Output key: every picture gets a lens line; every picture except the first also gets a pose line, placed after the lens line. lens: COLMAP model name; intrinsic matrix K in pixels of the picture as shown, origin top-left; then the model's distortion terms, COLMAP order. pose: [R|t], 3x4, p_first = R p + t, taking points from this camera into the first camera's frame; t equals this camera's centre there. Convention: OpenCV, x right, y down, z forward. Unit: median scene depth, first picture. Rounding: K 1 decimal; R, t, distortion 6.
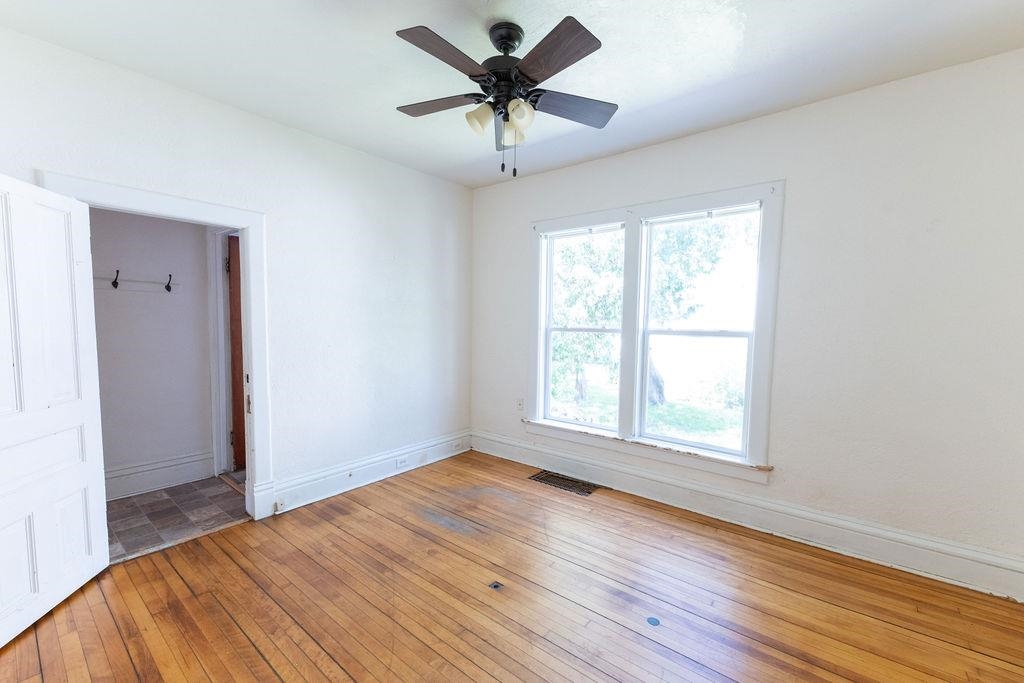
lens RADIAL K [[415.9, 0, 512.9], [0, 415.9, 344.5], [0, 0, 1]] dist [0.000853, -0.000122]
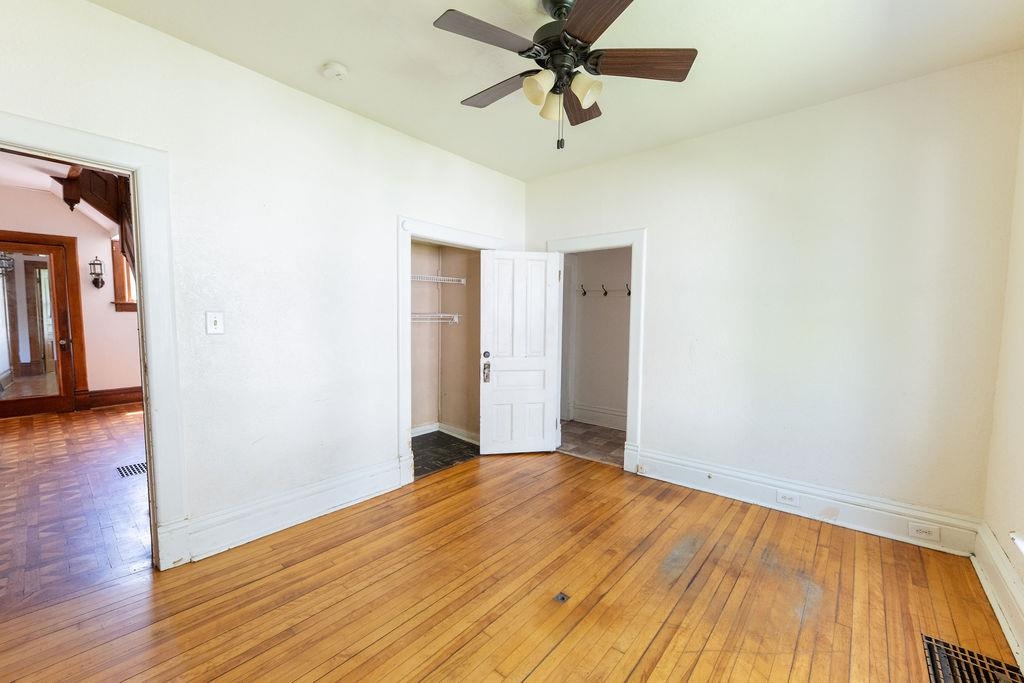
lens RADIAL K [[415.9, 0, 512.9], [0, 415.9, 344.5], [0, 0, 1]] dist [0.000853, -0.000122]
pose [[-0.021227, 0.054465, -0.998290, 0.605119], [-0.060268, 0.996629, 0.055656, -0.006282], [0.997957, 0.061346, -0.017873, 0.640063]]
